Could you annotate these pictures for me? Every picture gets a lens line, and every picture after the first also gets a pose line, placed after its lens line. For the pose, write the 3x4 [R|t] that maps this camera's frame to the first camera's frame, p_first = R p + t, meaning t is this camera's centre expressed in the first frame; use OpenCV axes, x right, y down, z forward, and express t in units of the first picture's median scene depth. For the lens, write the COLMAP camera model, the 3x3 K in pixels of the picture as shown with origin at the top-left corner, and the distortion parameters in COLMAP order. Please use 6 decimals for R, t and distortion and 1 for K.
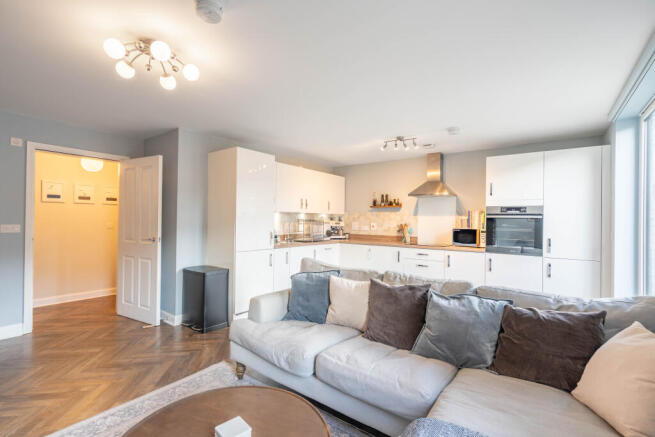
lens RADIAL K [[299.9, 0, 327.5], [0, 299.9, 218.5], [0, 0, 1]] dist [-0.000104, 0.000340]
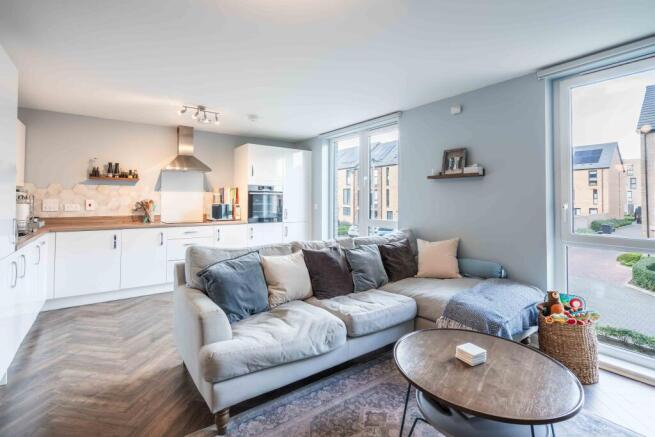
lens RADIAL K [[298.5, 0, 325.0], [0, 298.5, 196.4], [0, 0, 1]] dist [-0.002662, -0.000072]
pose [[0.296081, -0.001047, 0.955162, -0.562882], [-0.005411, 0.999982, 0.002774, 0.001432], [-0.955148, -0.005989, 0.296070, 0.386626]]
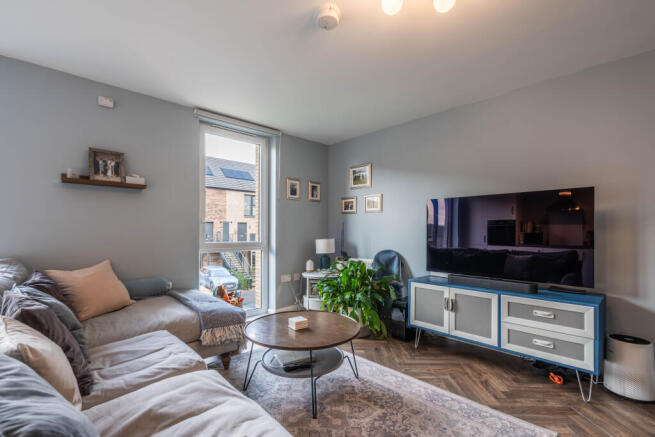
lens RADIAL K [[296.4, 0, 326.9], [0, 296.4, 227.1], [0, 0, 1]] dist [-0.000385, -0.000003]
pose [[-0.986583, -0.010276, 0.162939, -0.245787], [-0.012637, 0.999830, -0.013456, 0.046869], [-0.162773, -0.015334, -0.986544, 0.882747]]
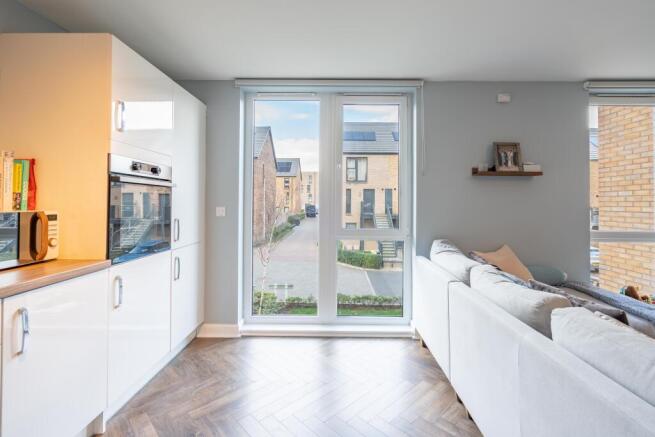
lens RADIAL K [[298.5, 0, 325.0], [0, 298.5, 196.4], [0, 0, 1]] dist [-0.002662, -0.000072]
pose [[-0.582309, -0.004776, 0.812953, 0.032807], [-0.021473, 0.999724, -0.009507, 0.016763], [-0.812684, -0.022993, -0.582251, 1.089578]]
